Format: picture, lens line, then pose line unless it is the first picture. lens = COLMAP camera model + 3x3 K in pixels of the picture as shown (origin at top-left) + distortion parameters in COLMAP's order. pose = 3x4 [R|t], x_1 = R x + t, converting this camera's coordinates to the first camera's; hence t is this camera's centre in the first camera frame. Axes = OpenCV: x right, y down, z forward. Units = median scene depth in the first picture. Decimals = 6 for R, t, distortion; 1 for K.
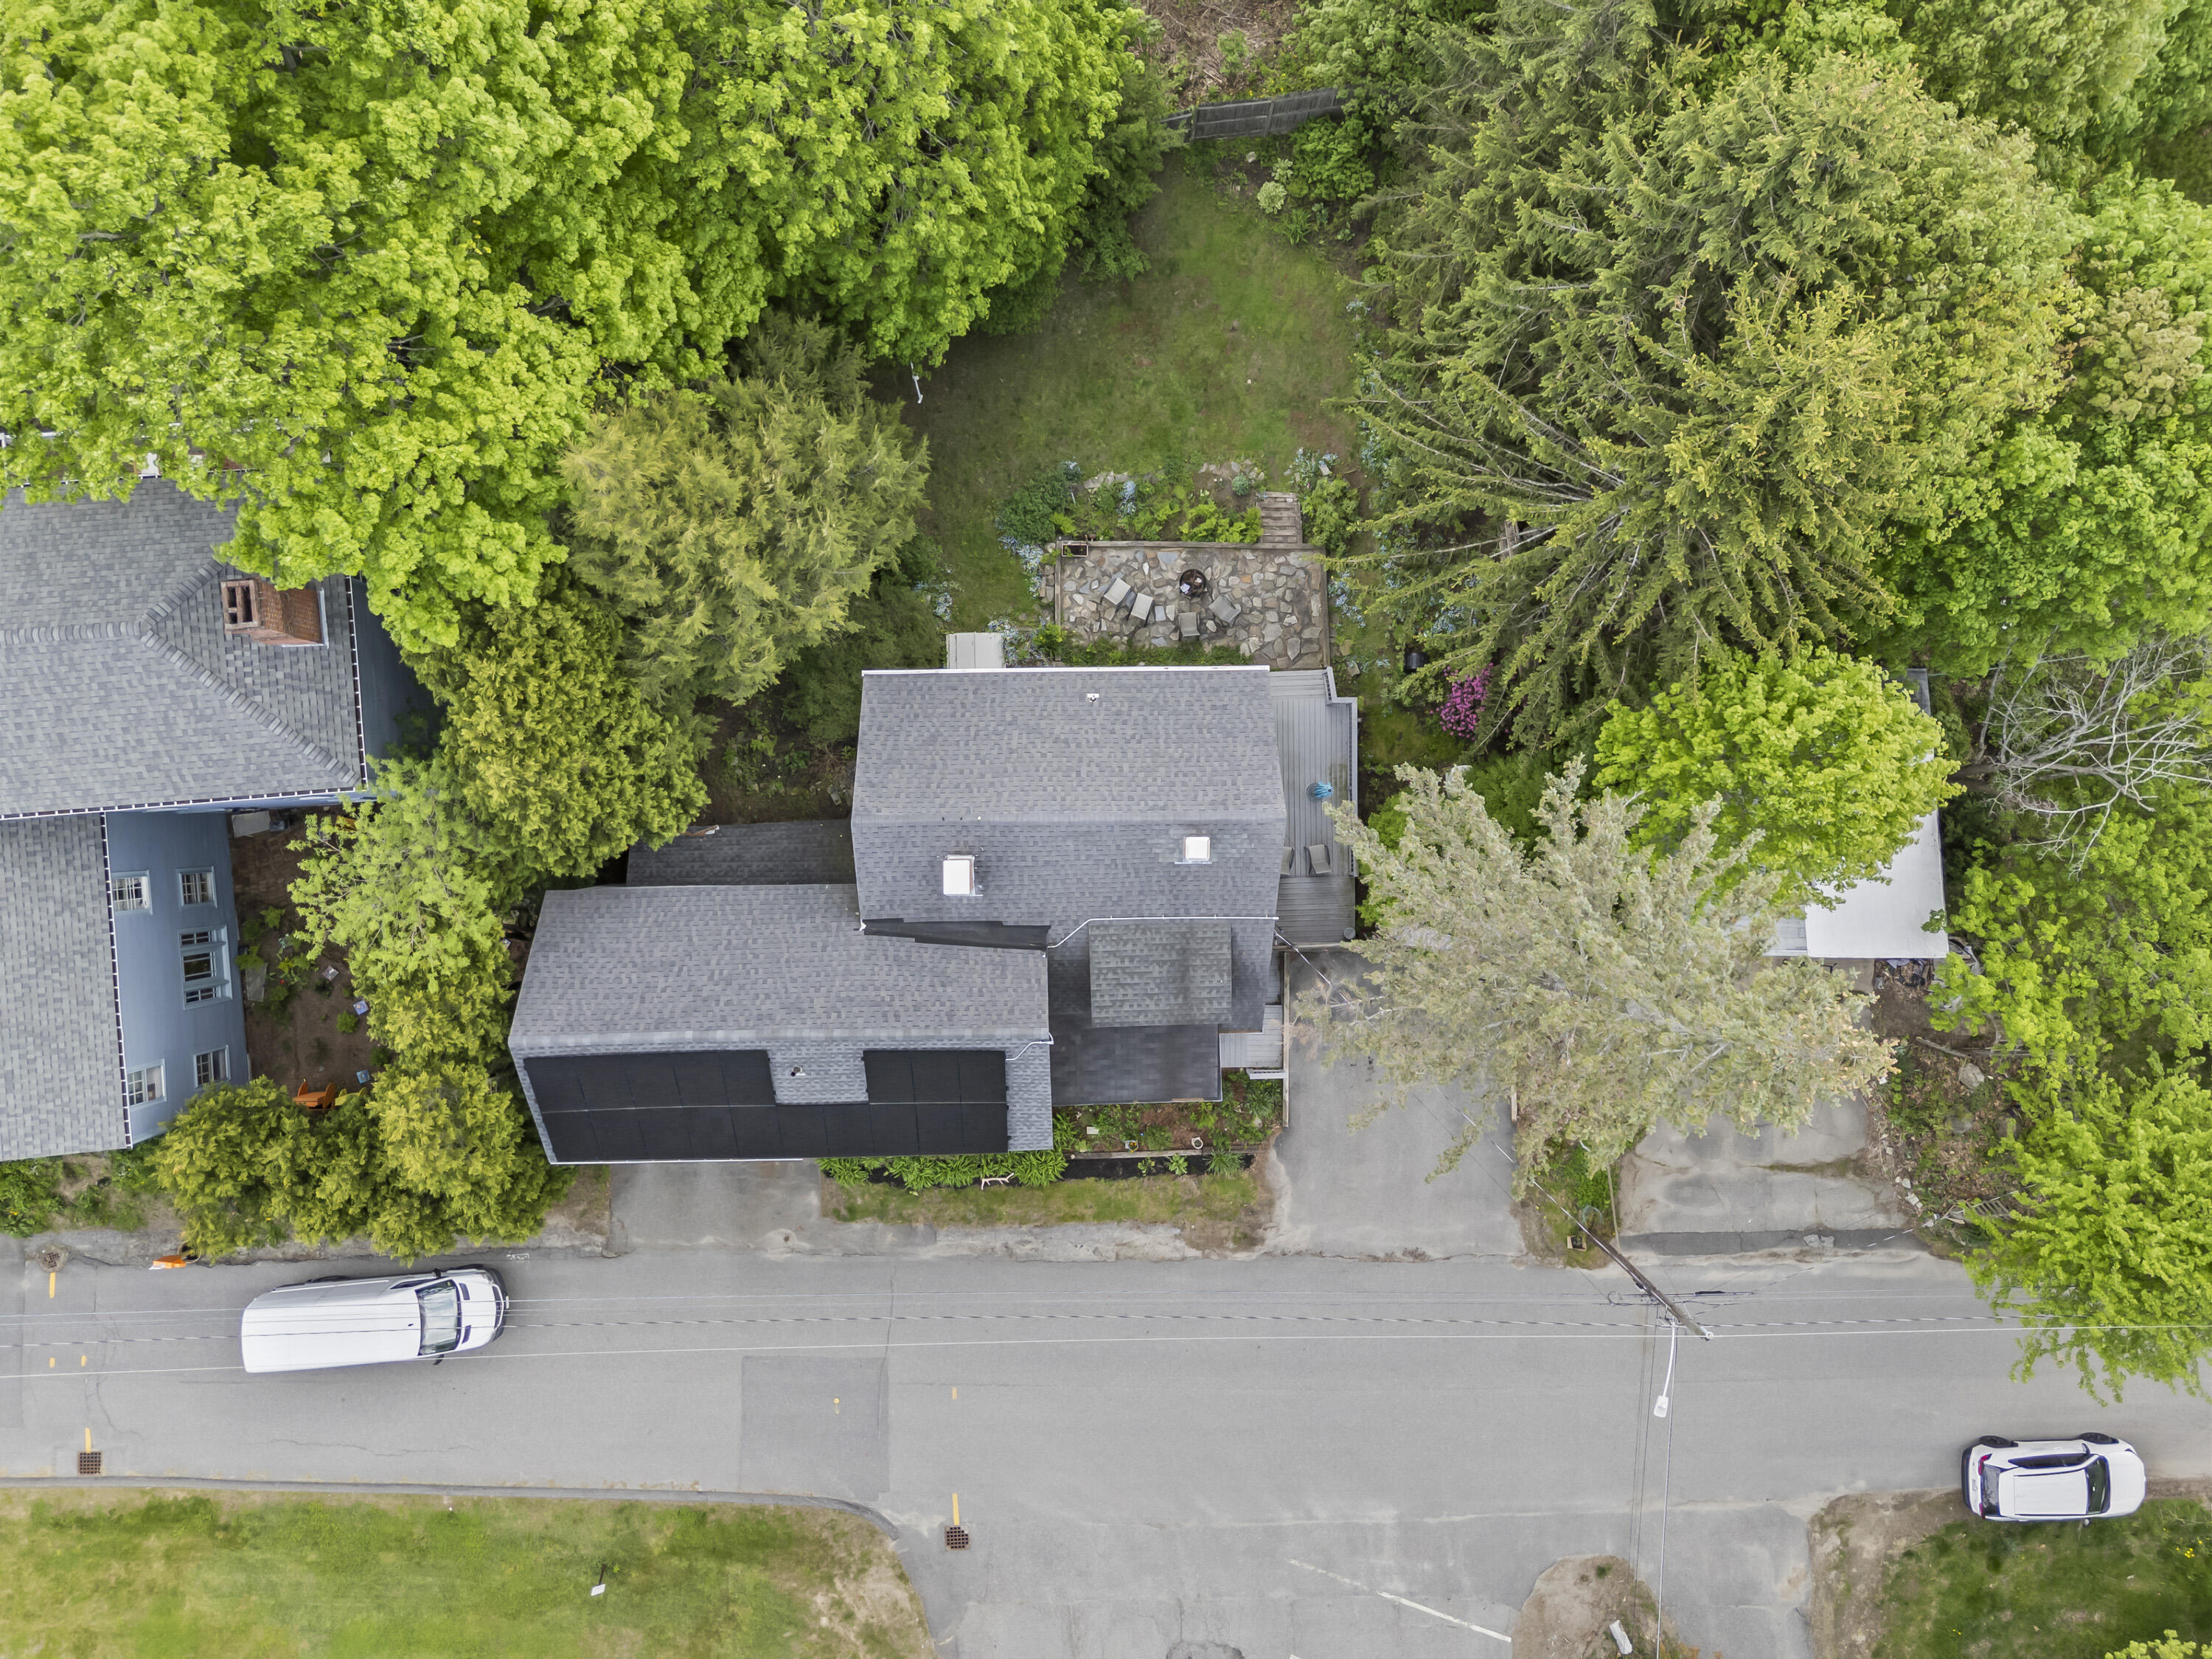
lens RADIAL K [[1618.7, 0, 1106.0], [0, 1618.7, 829.5], [0, 0, 1]] dist [0.015380, -0.002691]
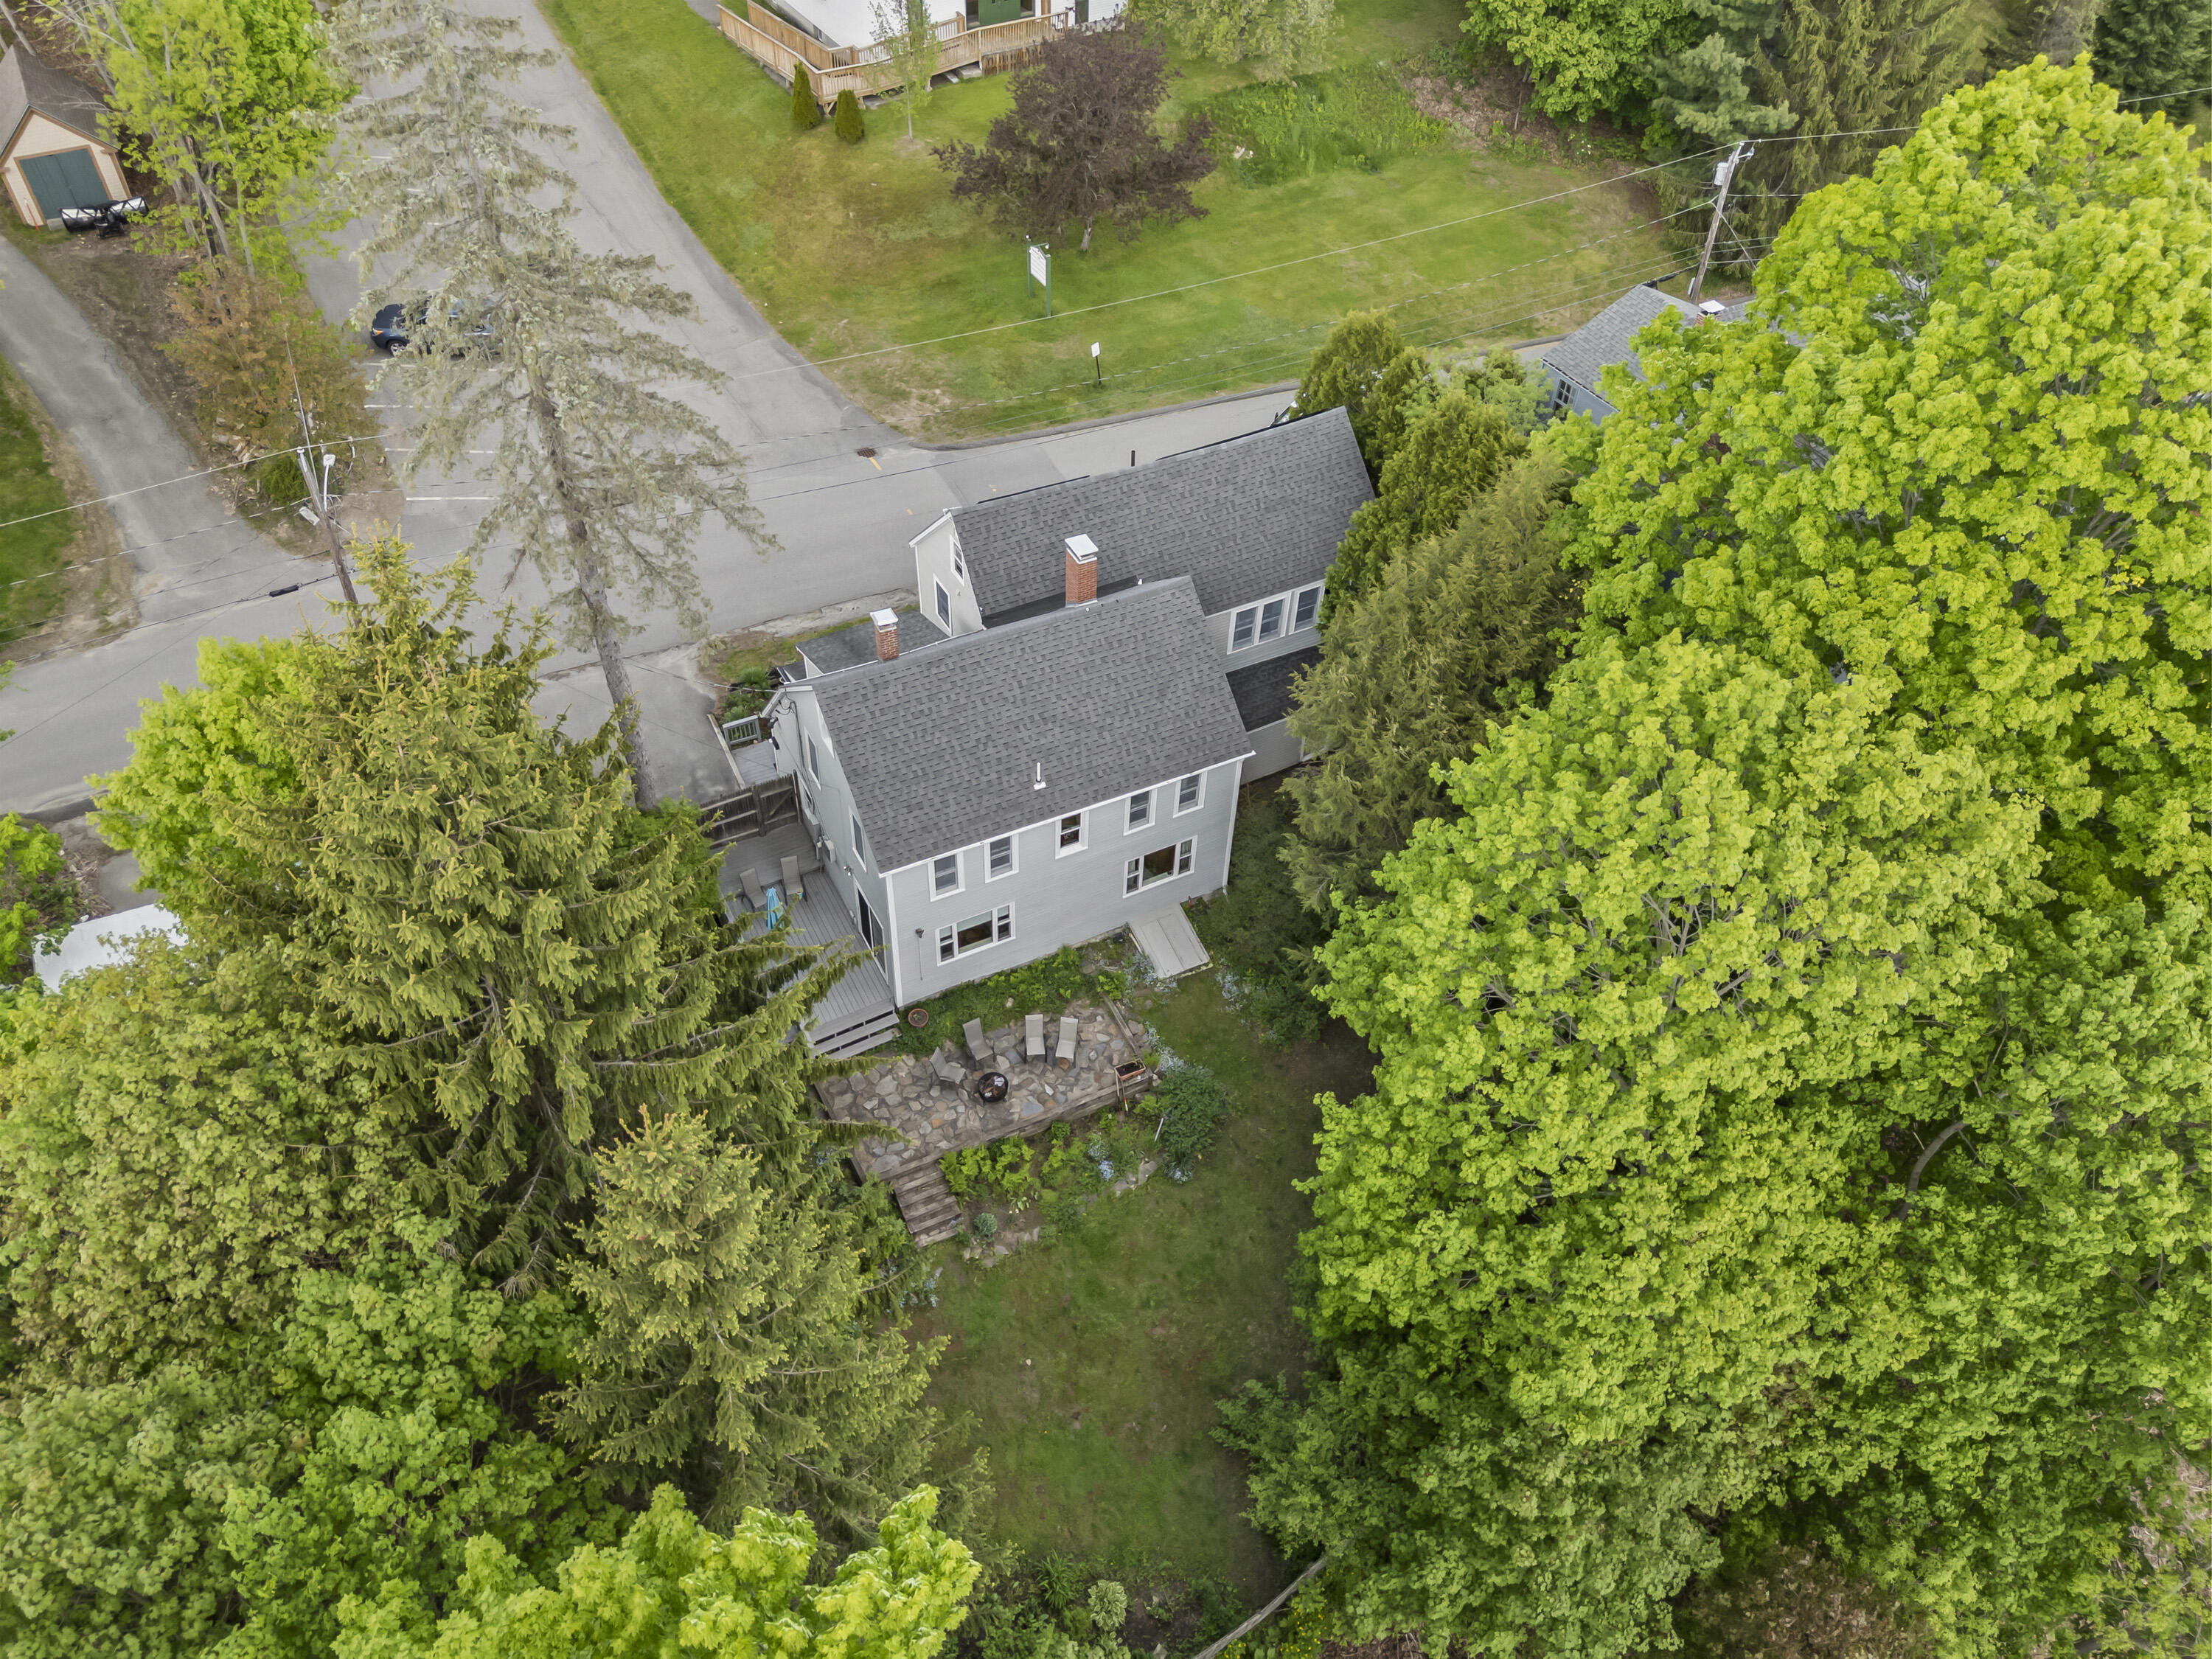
lens RADIAL K [[1618.7, 0, 1106.0], [0, 1618.7, 829.5], [0, 0, 1]] dist [0.015380, -0.002691]
pose [[-0.895554, 0.277442, -0.347862, 0.263865], [-0.441483, -0.651485, 0.616976, -0.626709], [-0.055452, 0.706111, 0.705927, 0.278930]]
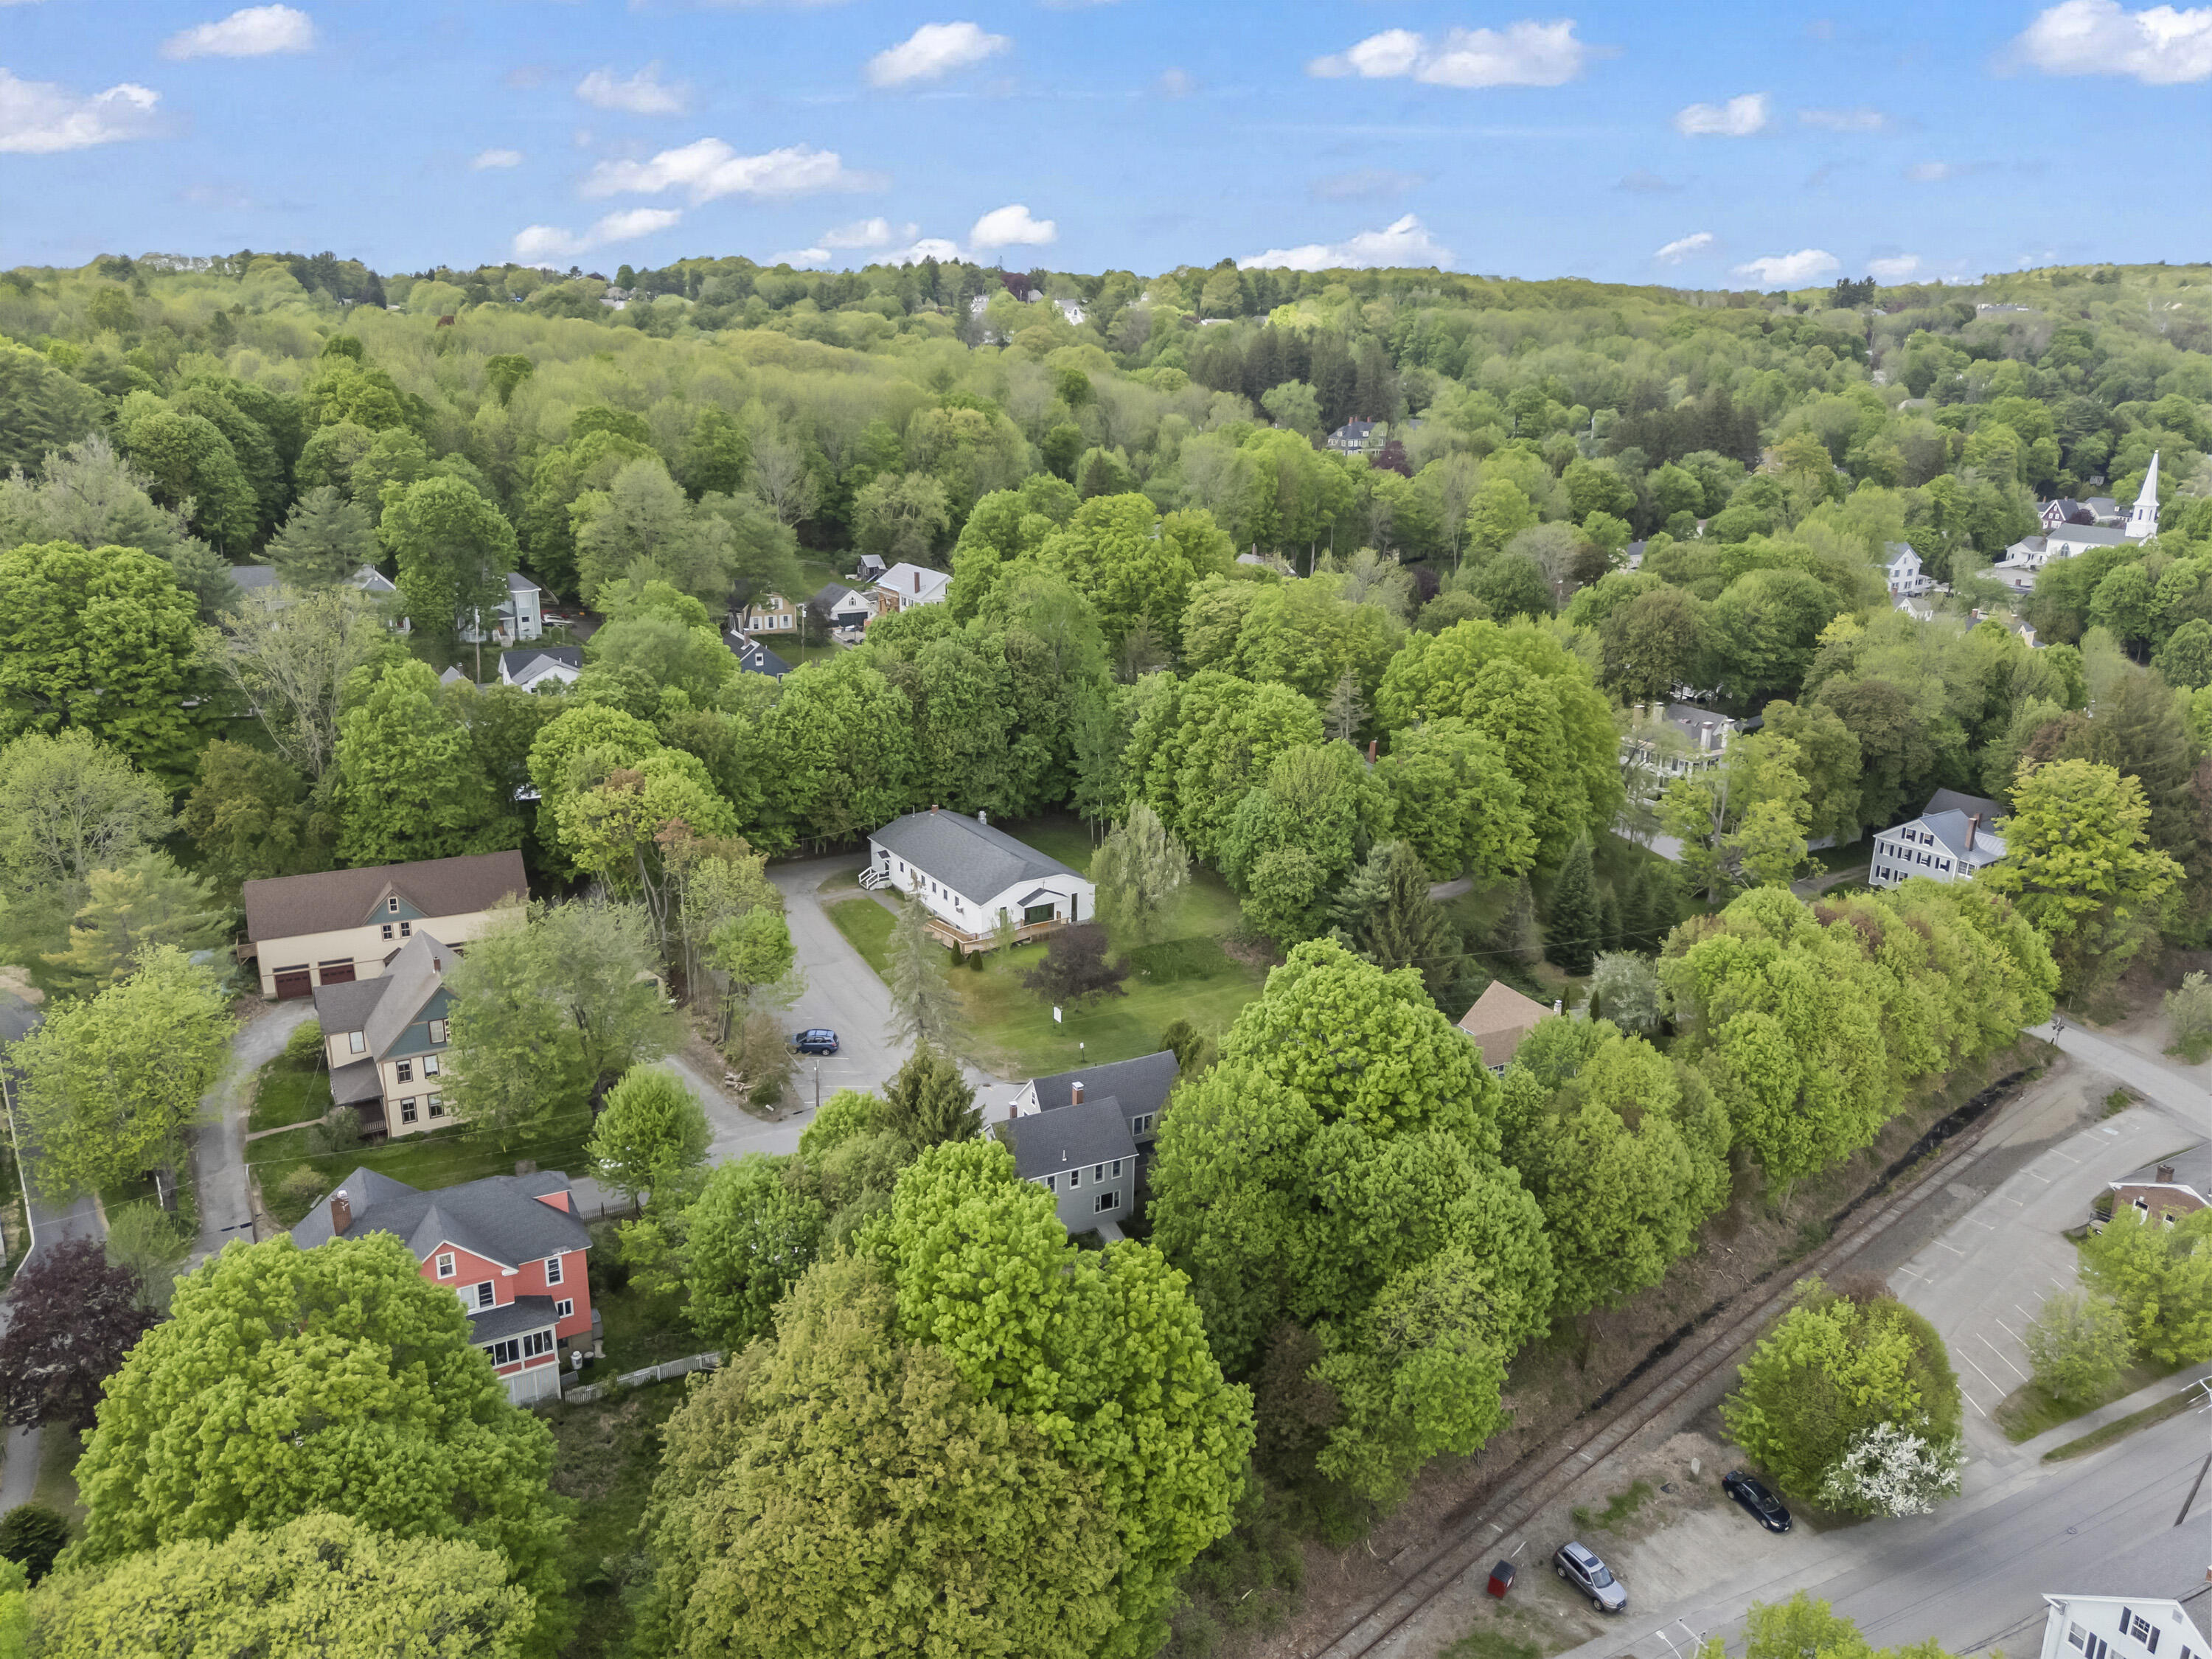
lens RADIAL K [[1618.7, 0, 1106.0], [0, 1618.7, 829.5], [0, 0, 1]] dist [0.015380, -0.002691]
pose [[-0.888970, 0.086403, -0.449740, 1.194385], [-0.455631, -0.265887, 0.849532, -2.435522], [-0.046178, 0.960124, 0.275734, -0.461917]]
